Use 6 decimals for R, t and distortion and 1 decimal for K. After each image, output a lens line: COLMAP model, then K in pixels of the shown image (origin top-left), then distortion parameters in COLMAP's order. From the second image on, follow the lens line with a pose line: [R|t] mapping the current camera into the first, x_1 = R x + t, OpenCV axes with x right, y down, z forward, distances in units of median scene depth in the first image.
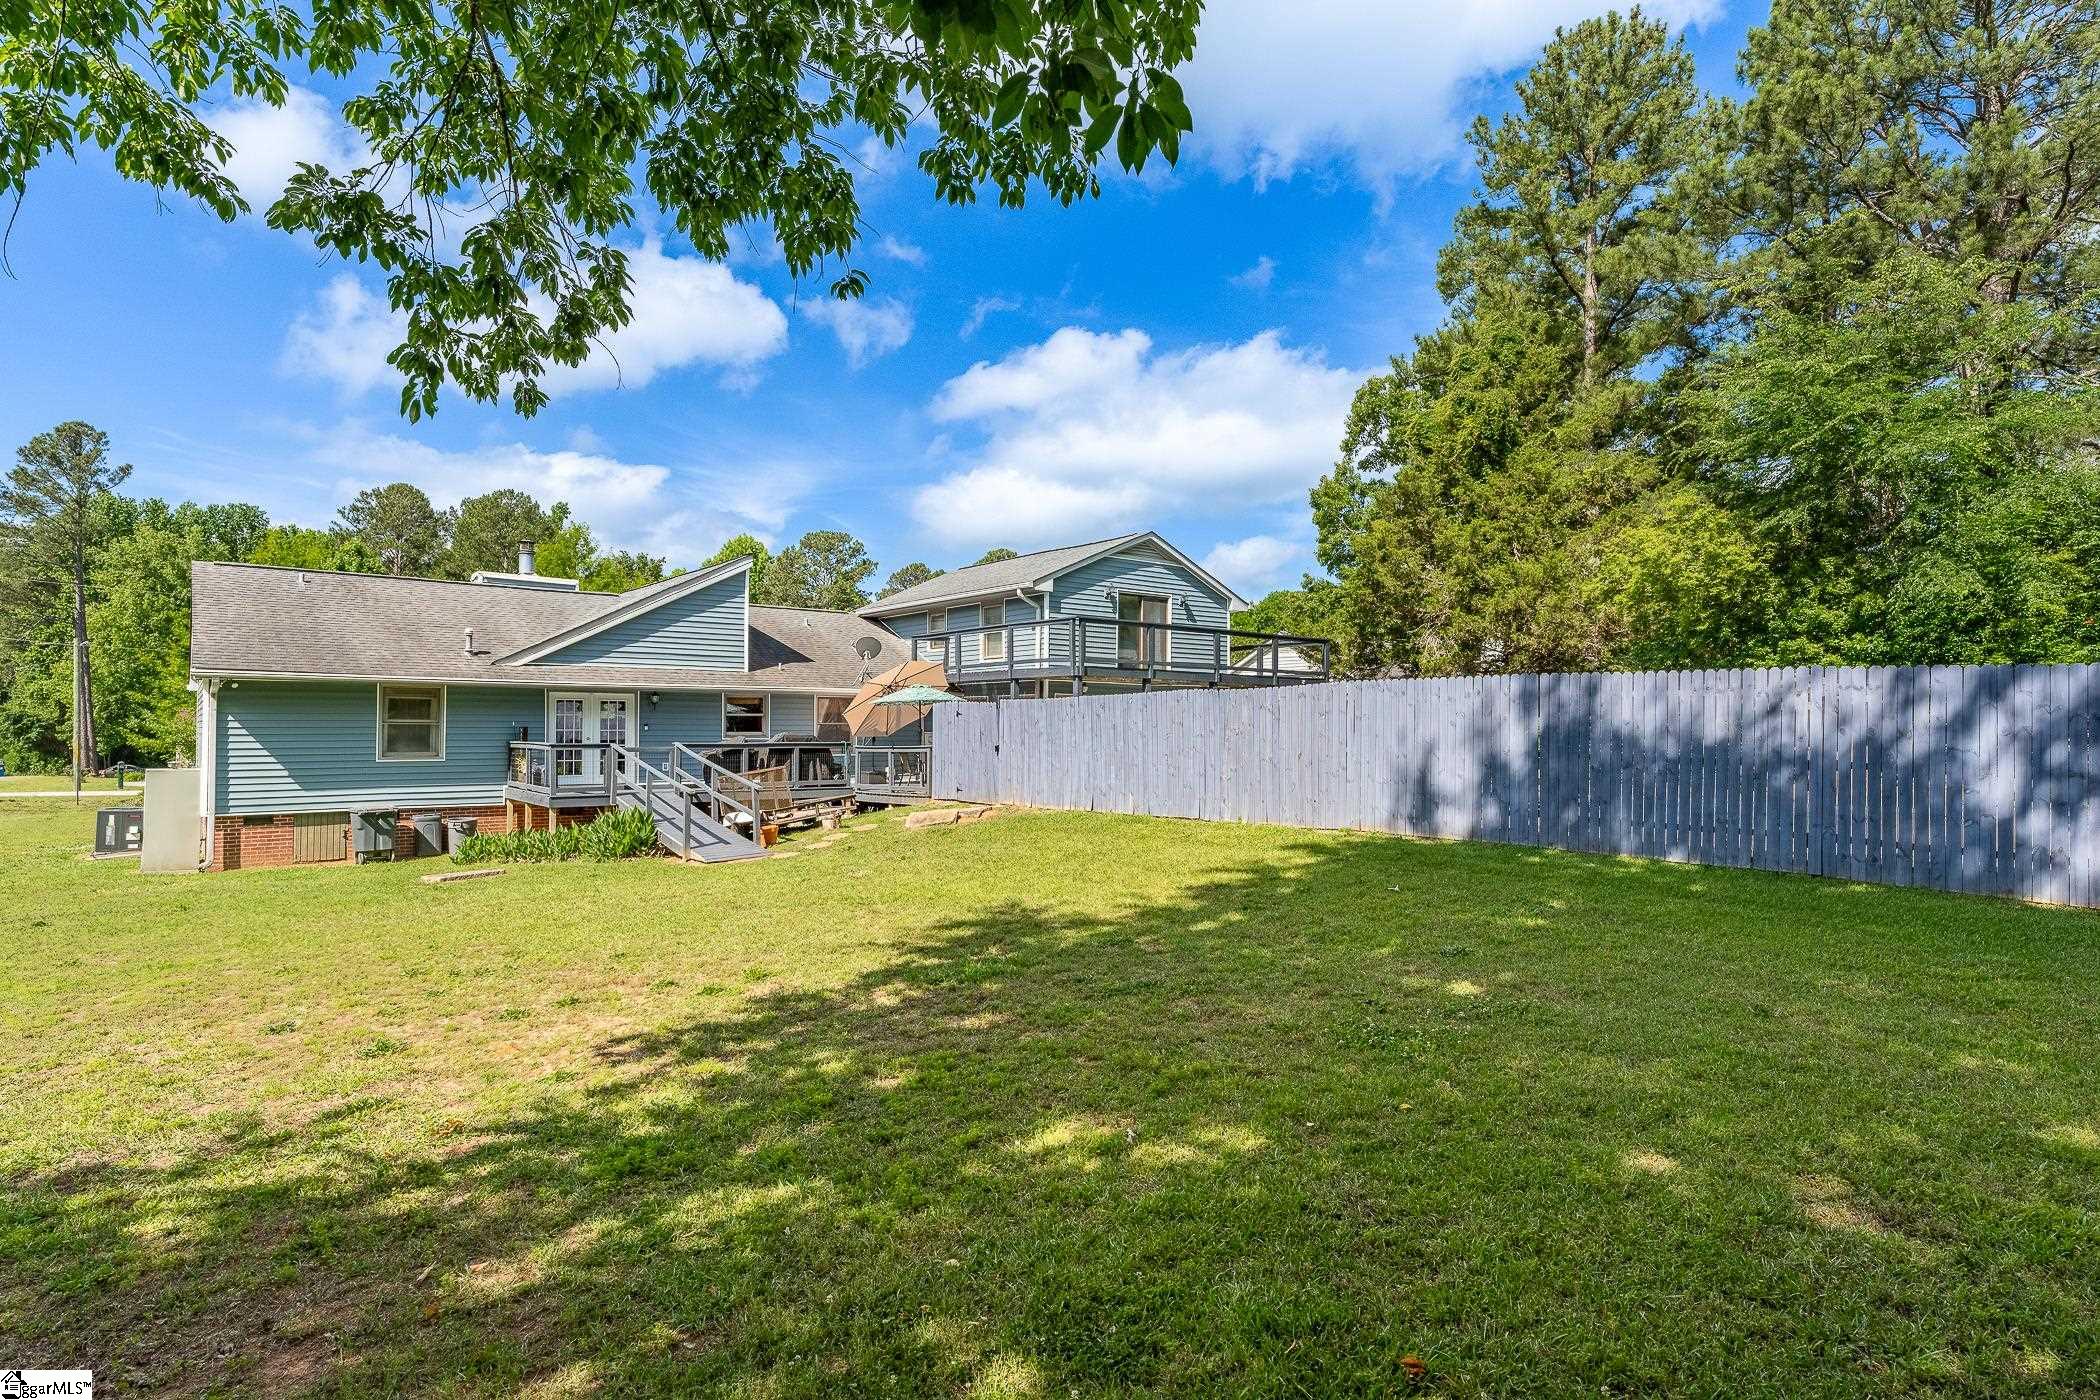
lens RADIAL K [[1096.3, 0, 1050.0], [0, 1096.3, 700.0], [0, 0, 1]] dist [0.002455, 0.000440]
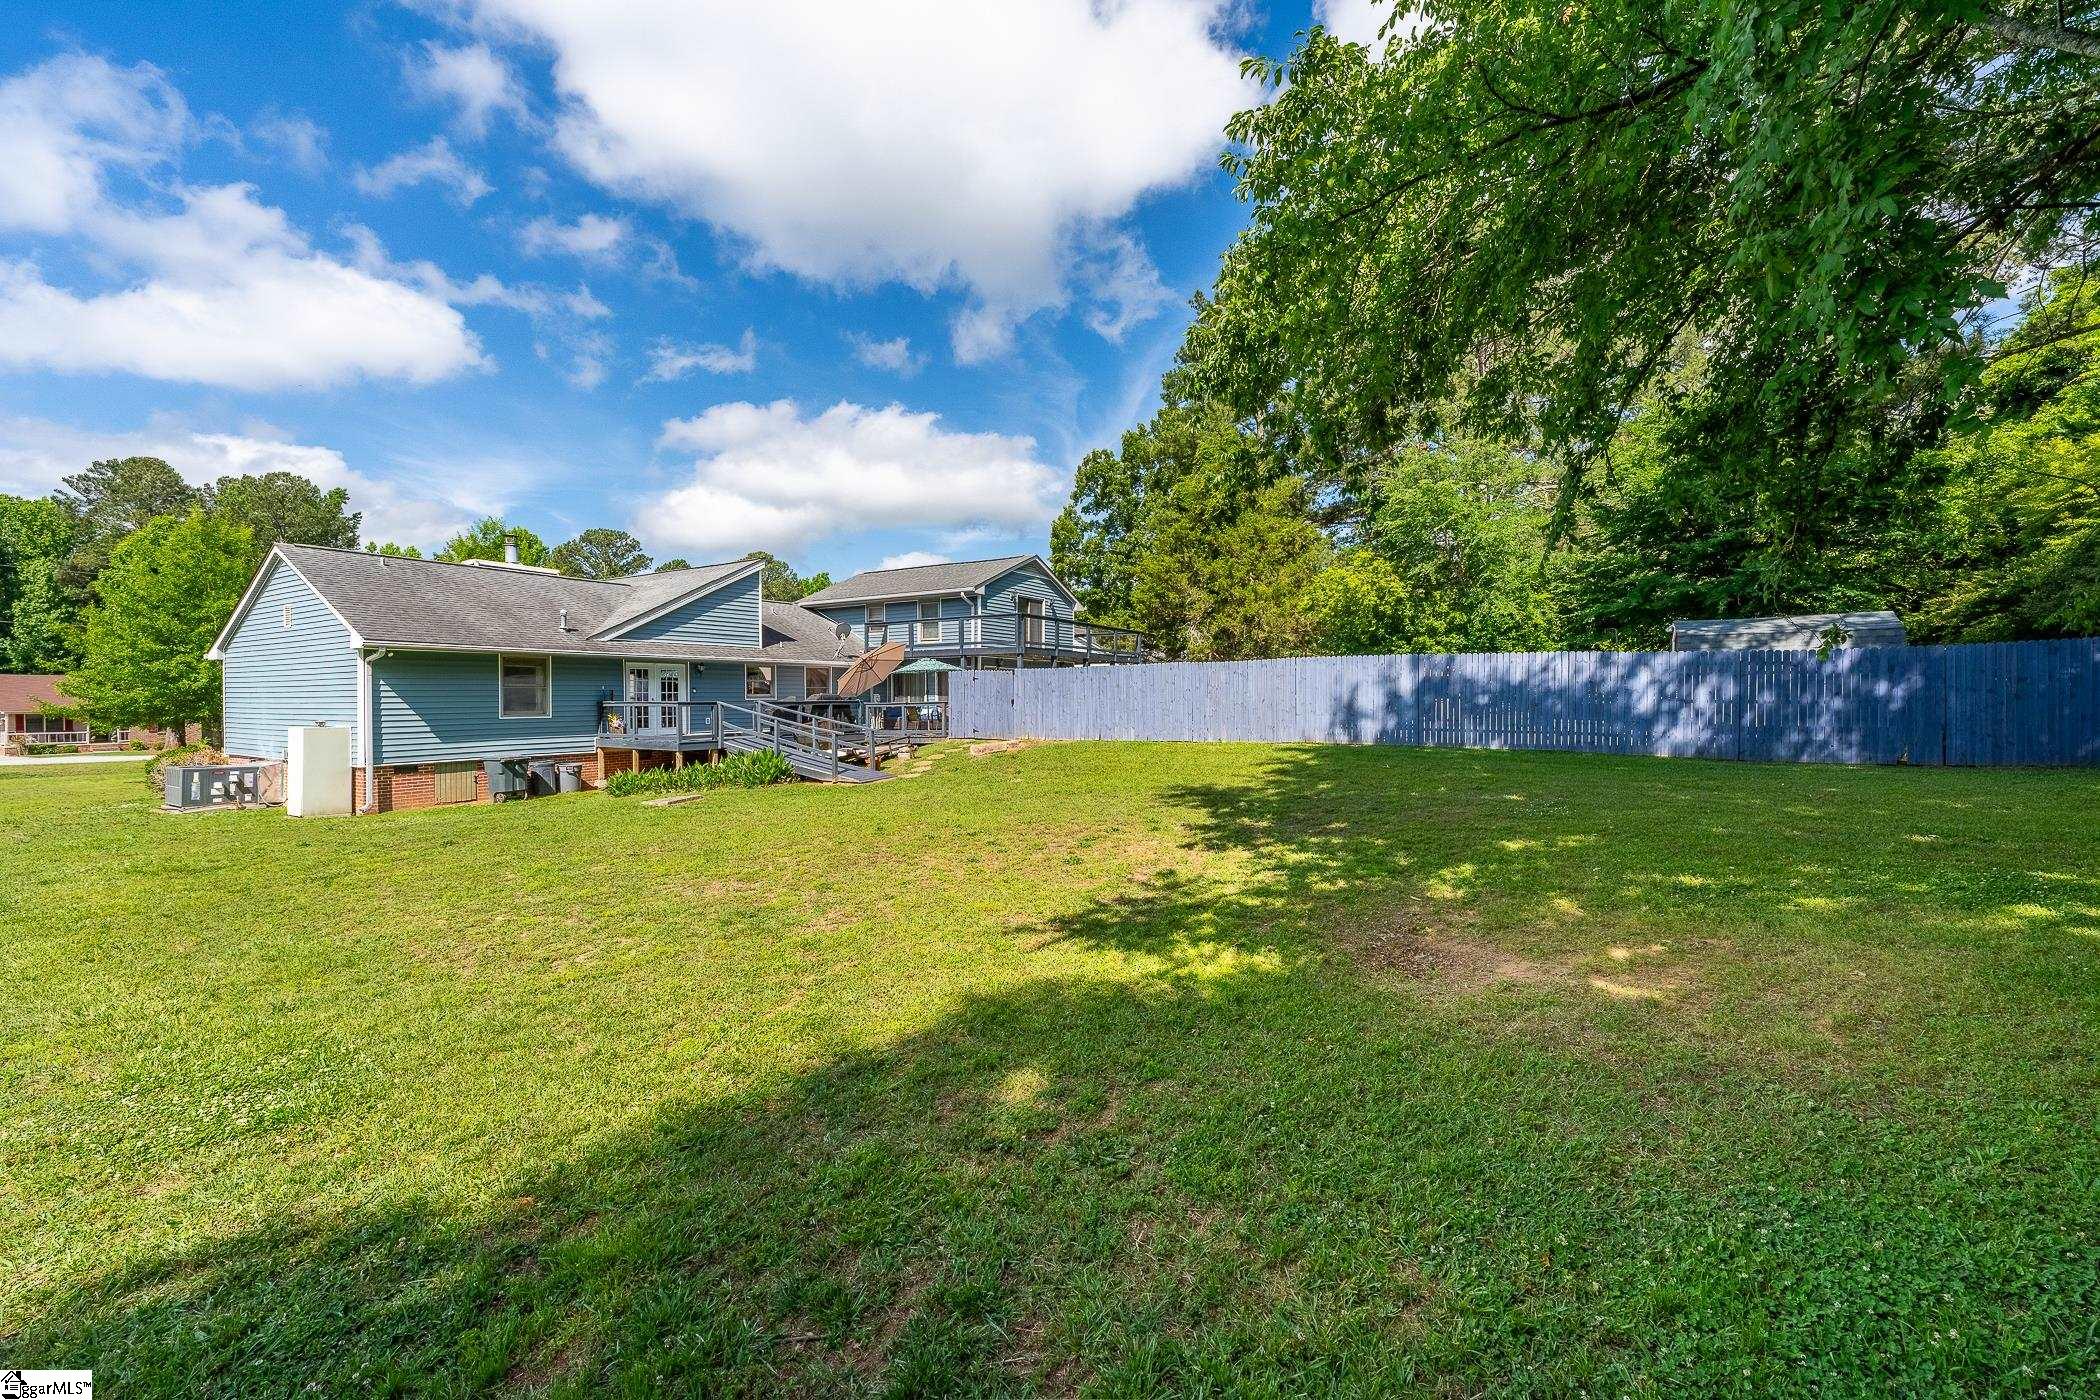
lens RADIAL K [[879.4, 0, 1050.8], [0, 879.4, 650.7], [0, 0, 1]] dist [-0.001497, -0.000077]
pose [[0.935016, 0.011059, 0.354432, -0.366550], [-0.000108, 0.999522, -0.030902, 0.010829], [-0.354605, 0.028855, 0.934571, -0.111331]]
